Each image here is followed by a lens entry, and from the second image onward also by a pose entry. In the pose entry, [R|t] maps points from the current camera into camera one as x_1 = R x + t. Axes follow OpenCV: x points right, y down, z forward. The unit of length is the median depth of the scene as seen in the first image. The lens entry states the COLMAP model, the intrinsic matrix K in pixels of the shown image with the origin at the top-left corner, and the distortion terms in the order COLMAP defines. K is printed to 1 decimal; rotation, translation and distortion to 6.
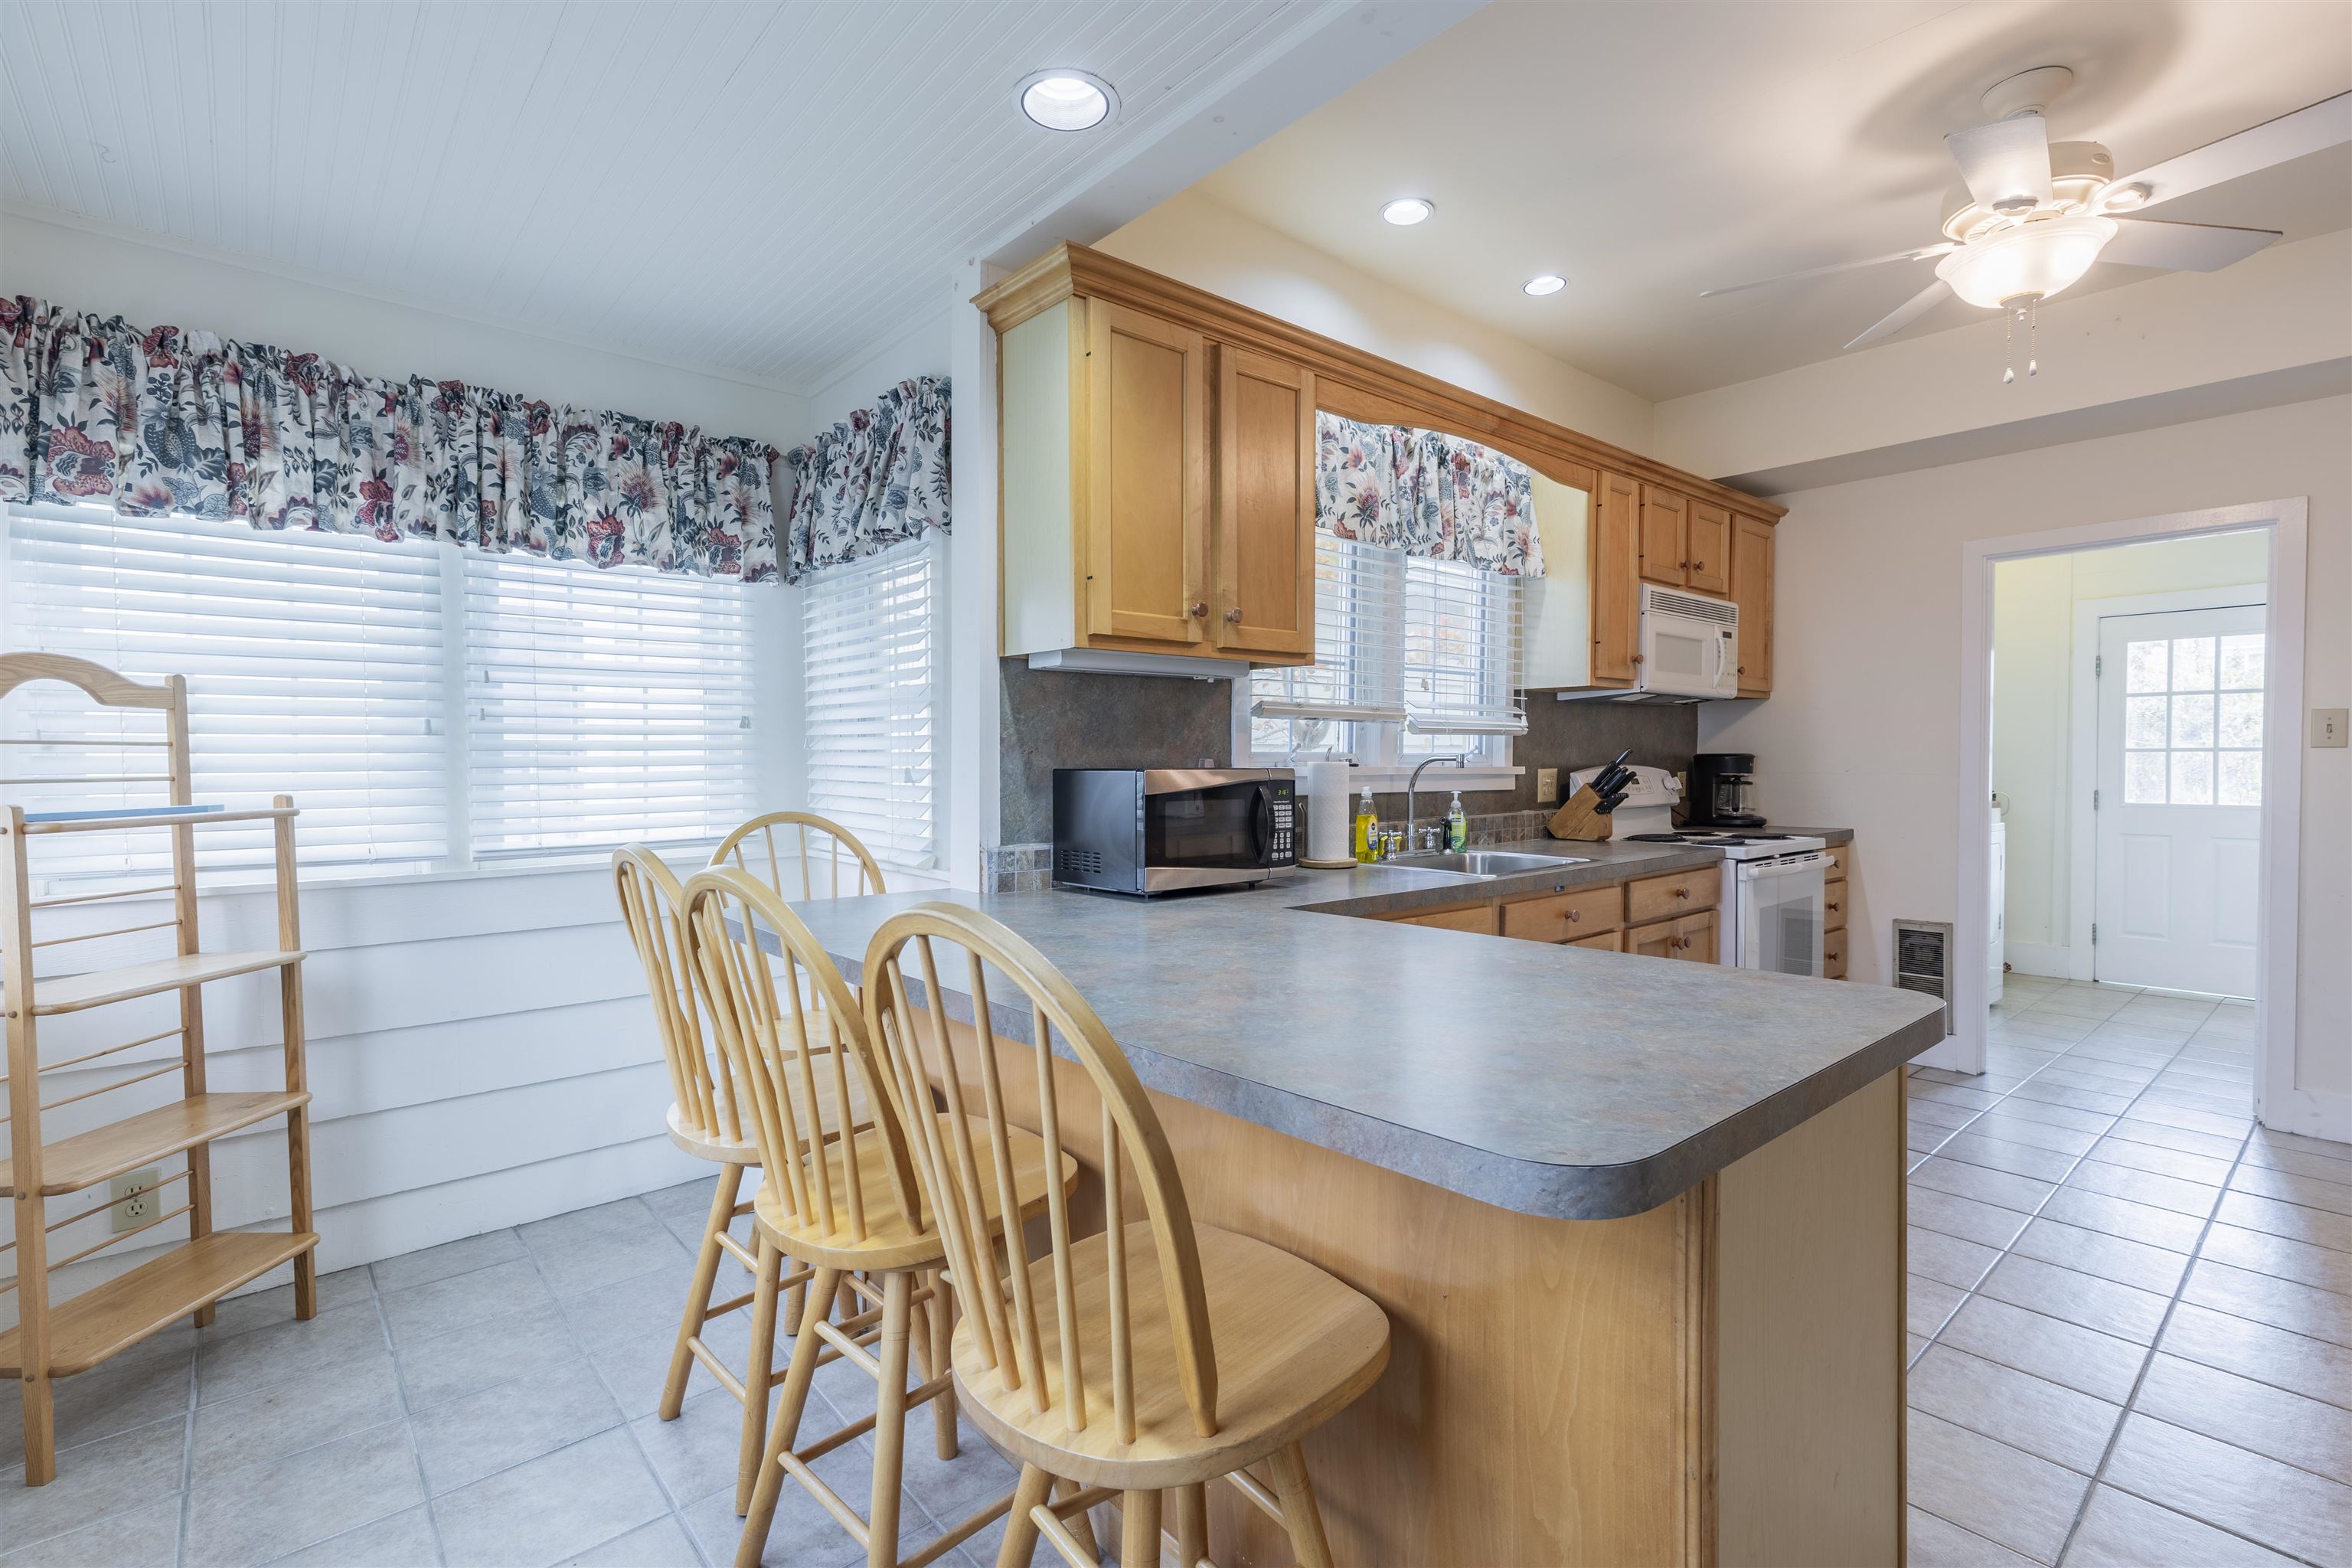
lens RADIAL K [[1061.9, 0, 1176.0], [0, 1061.9, 784.0], [0, 0, 1]] dist [0.003561, 0.000367]
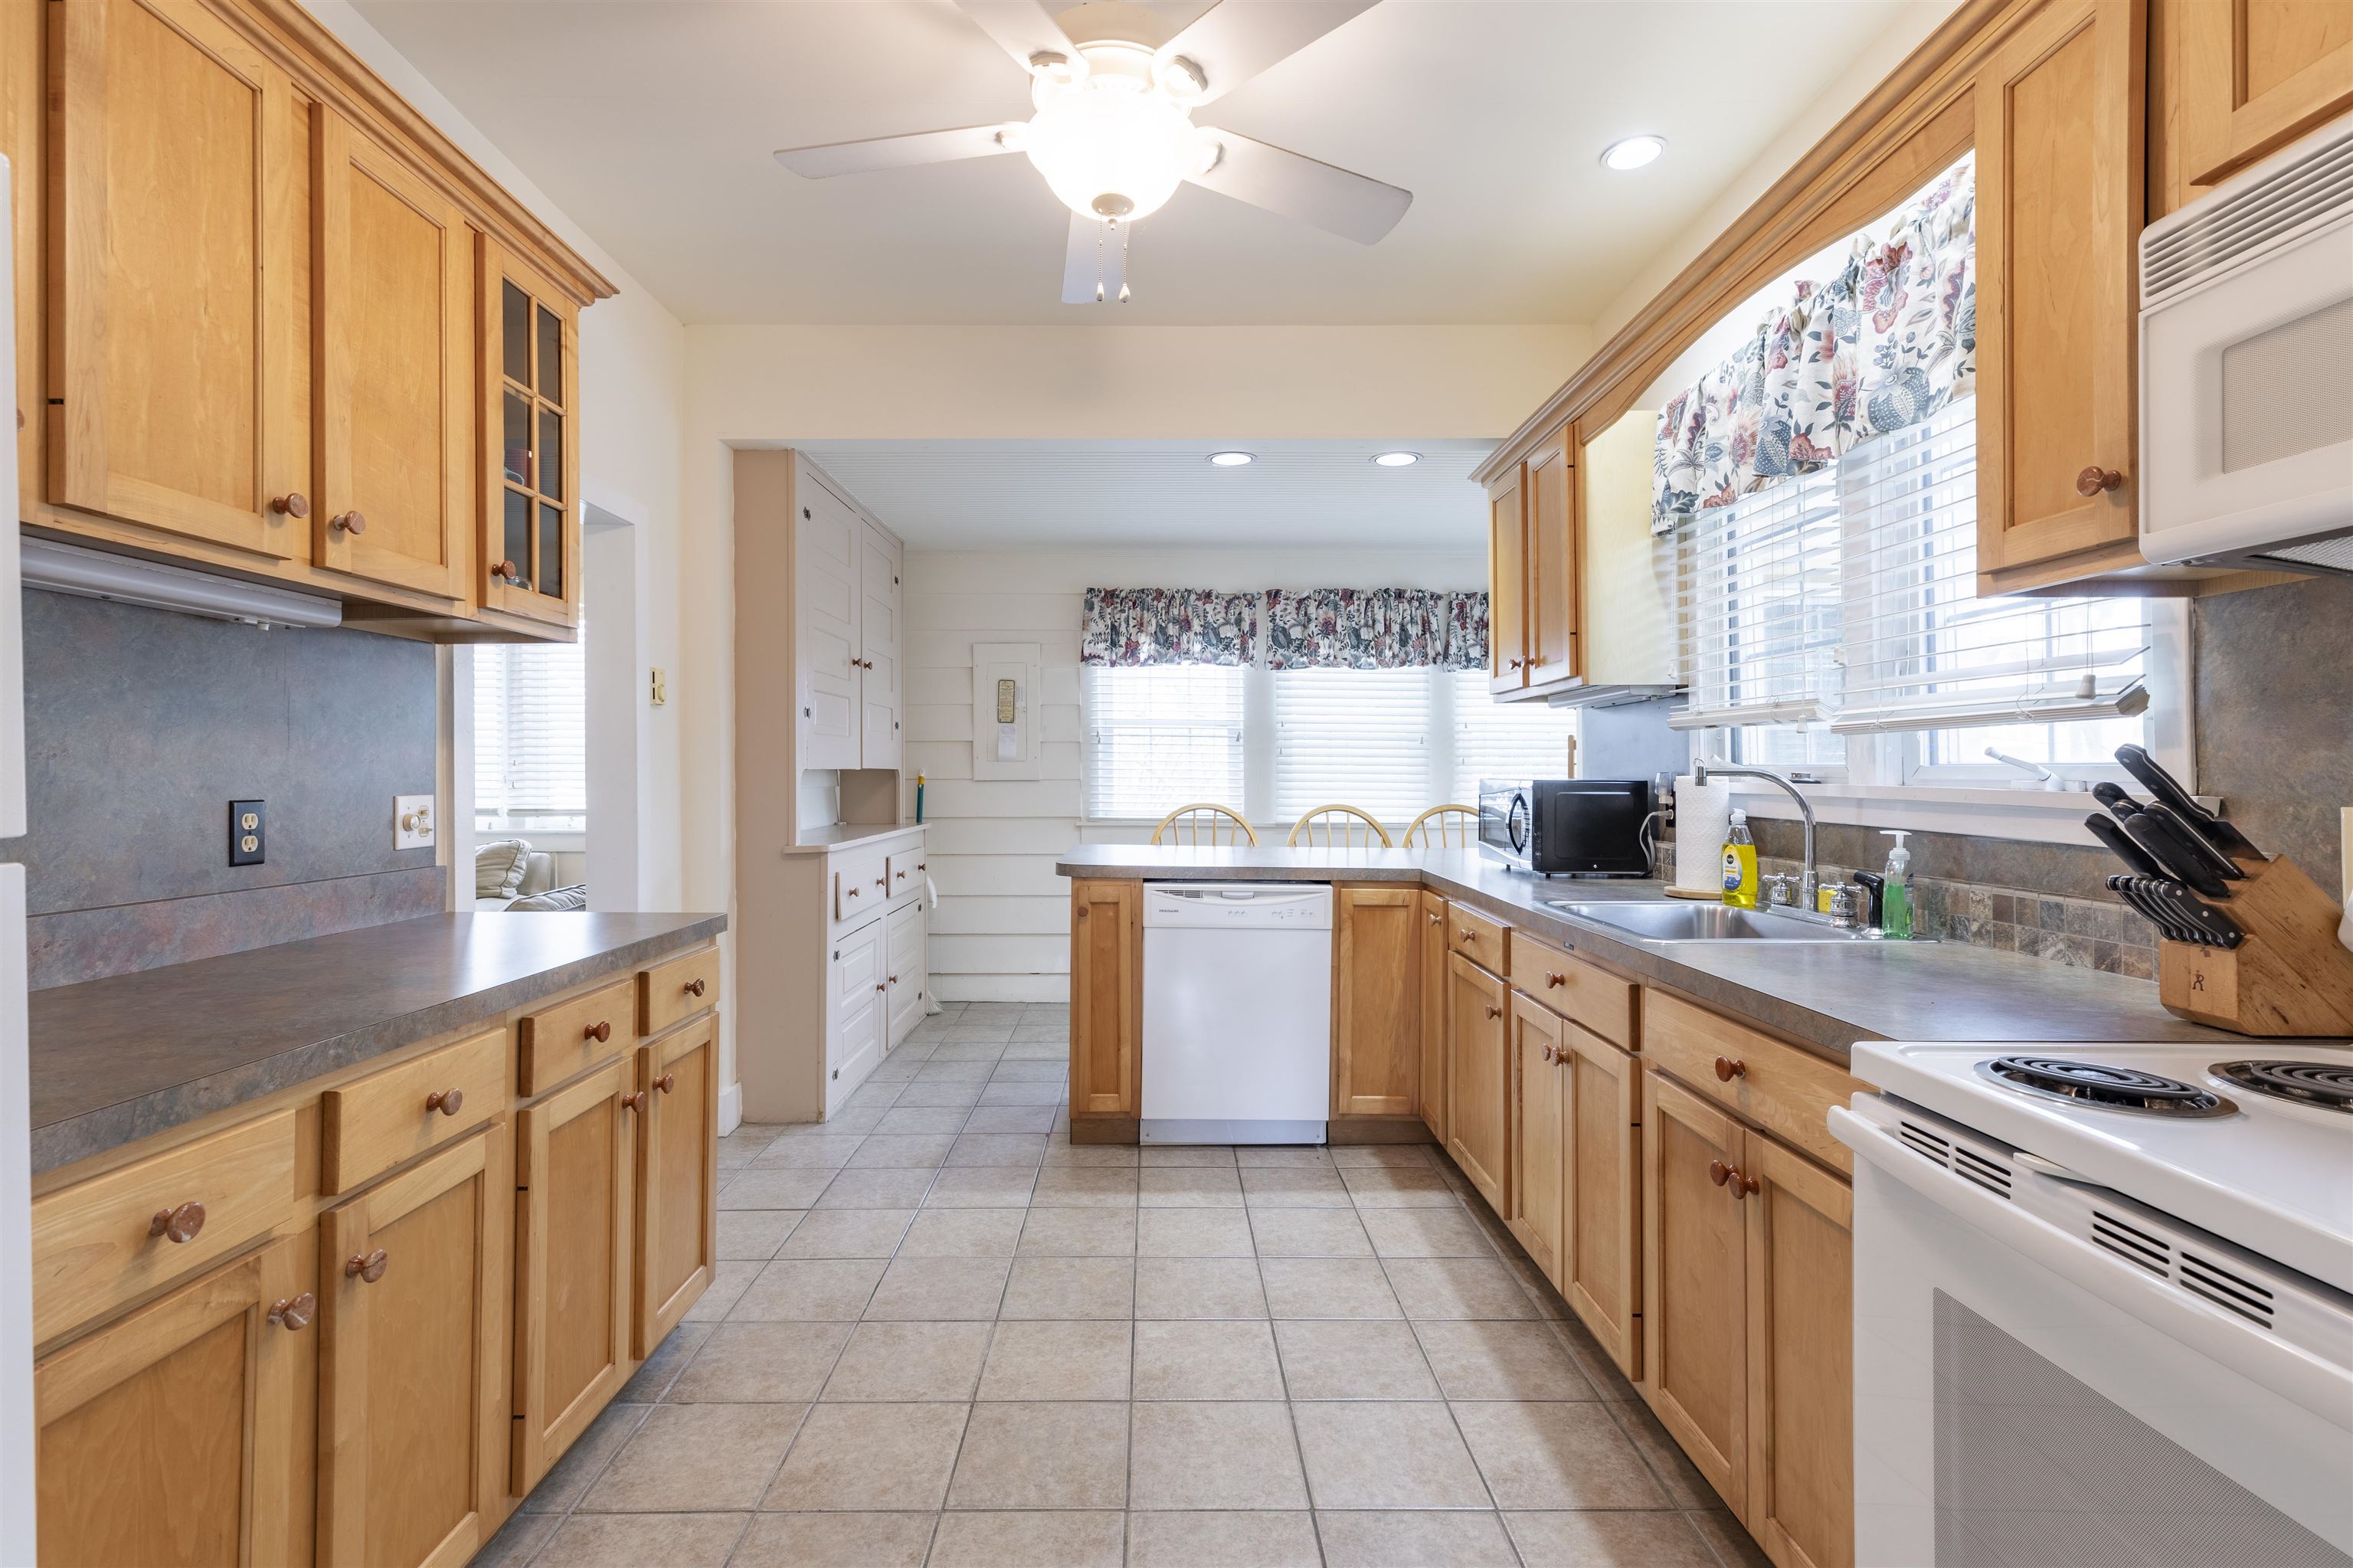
lens RADIAL K [[1057.7, 0, 1160.6], [0, 1057.7, 763.5], [0, 0, 1]] dist [0.001959, 0.000355]
pose [[-0.646740, -0.003718, -0.762701, 1.163513], [-0.018034, 0.999783, 0.010418, -0.034238], [0.762497, 0.020493, -0.646667, 1.306042]]
